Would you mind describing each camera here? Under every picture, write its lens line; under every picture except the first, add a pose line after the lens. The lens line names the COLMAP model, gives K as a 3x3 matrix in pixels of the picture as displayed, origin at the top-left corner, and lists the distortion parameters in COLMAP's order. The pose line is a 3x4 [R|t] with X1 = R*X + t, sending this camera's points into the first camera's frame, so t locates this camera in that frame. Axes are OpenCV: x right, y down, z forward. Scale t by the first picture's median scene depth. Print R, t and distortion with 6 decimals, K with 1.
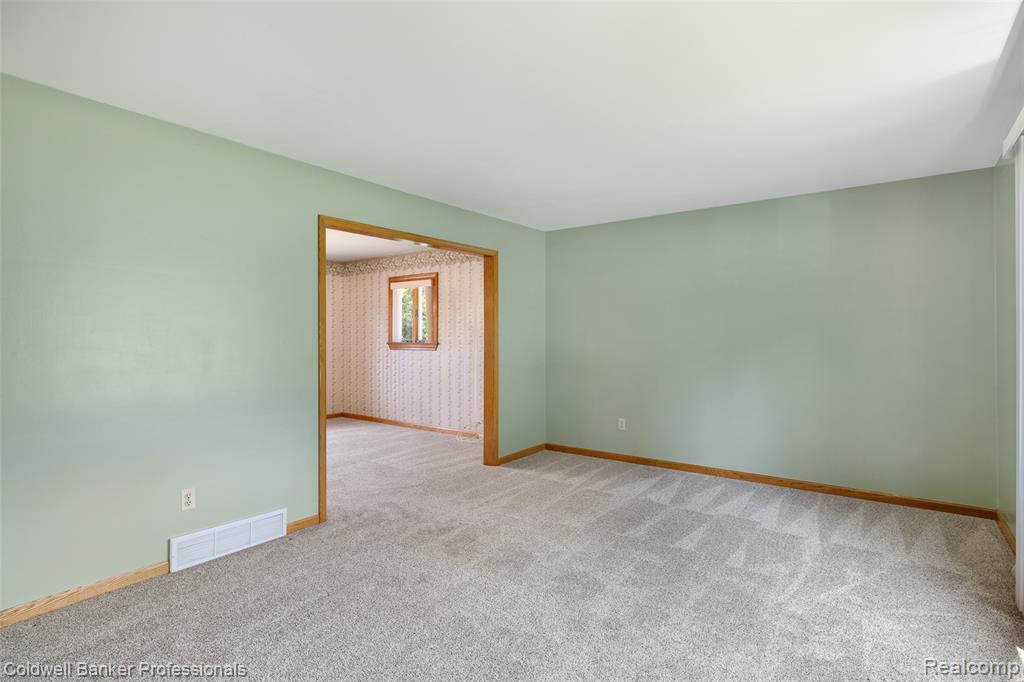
lens RADIAL K [[514.9, 0, 511.9], [0, 514.9, 342.9], [0, 0, 1]] dist [-0.005729, 0.001059]
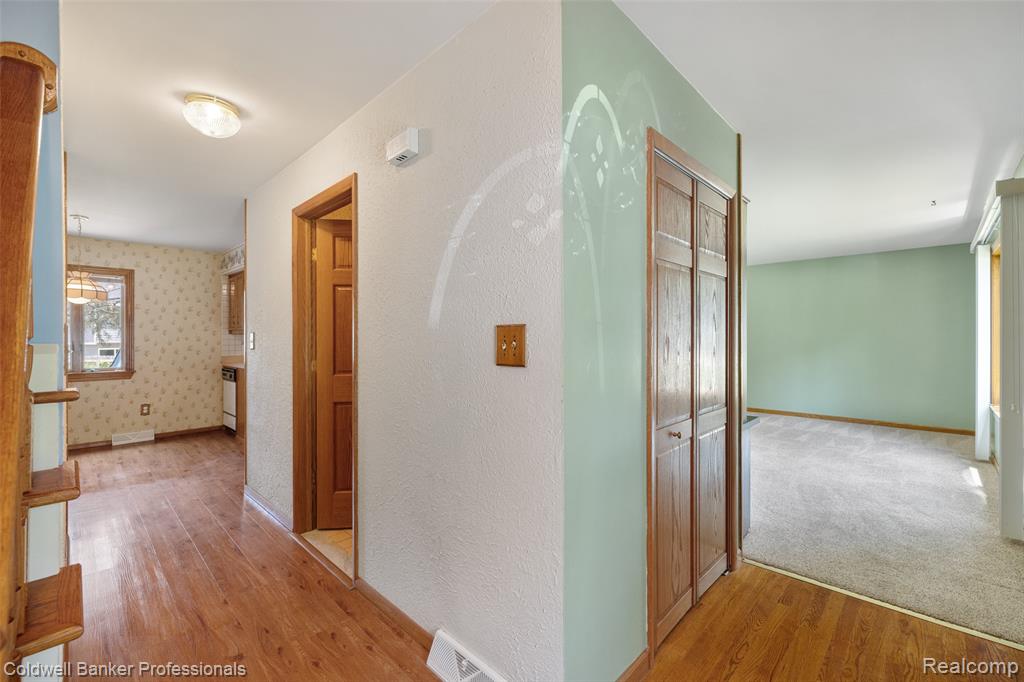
lens RADIAL K [[435.2, 0, 515.4], [0, 435.2, 335.5], [0, 0, 1]] dist [0.003415, -0.000573]
pose [[0.991952, -0.002017, -0.126596, -0.453484], [0.001809, 0.999997, -0.001764, -0.016172], [0.126599, 0.001521, 0.991953, -0.685244]]
